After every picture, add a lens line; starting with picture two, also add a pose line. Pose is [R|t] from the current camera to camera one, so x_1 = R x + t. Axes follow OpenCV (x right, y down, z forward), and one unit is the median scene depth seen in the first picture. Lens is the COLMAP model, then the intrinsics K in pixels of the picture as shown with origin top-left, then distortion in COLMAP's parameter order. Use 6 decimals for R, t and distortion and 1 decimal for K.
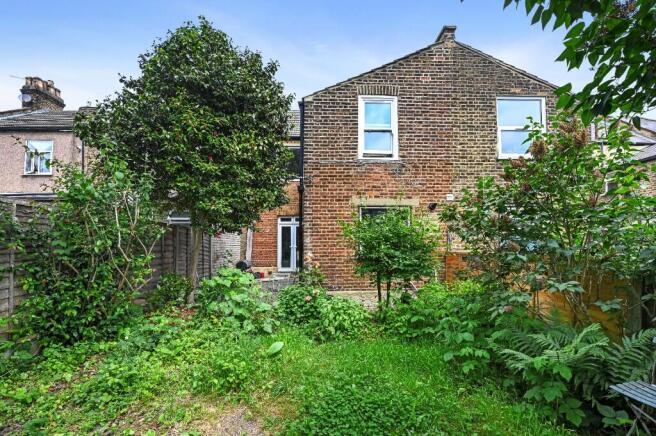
lens RADIAL K [[279.9, 0, 327.9], [0, 279.9, 256.5], [0, 0, 1]] dist [-0.004276, -0.000540]
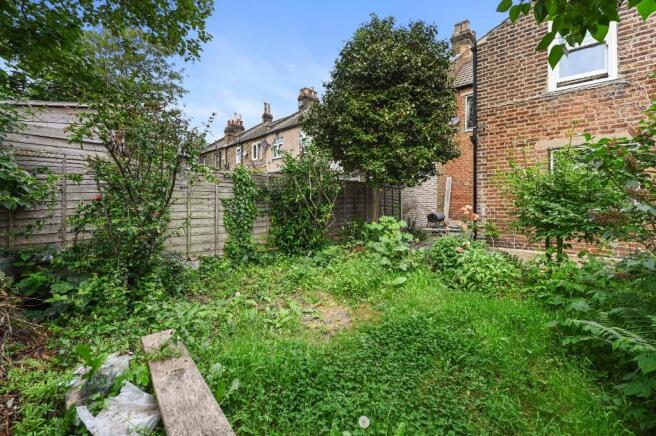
lens RADIAL K [[268.6, 0, 329.1], [0, 268.6, 226.5], [0, 0, 1]] dist [-0.009289, 0.000046]
pose [[0.736441, 0.063277, -0.673535, 0.248920], [-0.020997, 0.997274, 0.070734, 0.007858], [0.676175, -0.037949, 0.735763, -0.041905]]
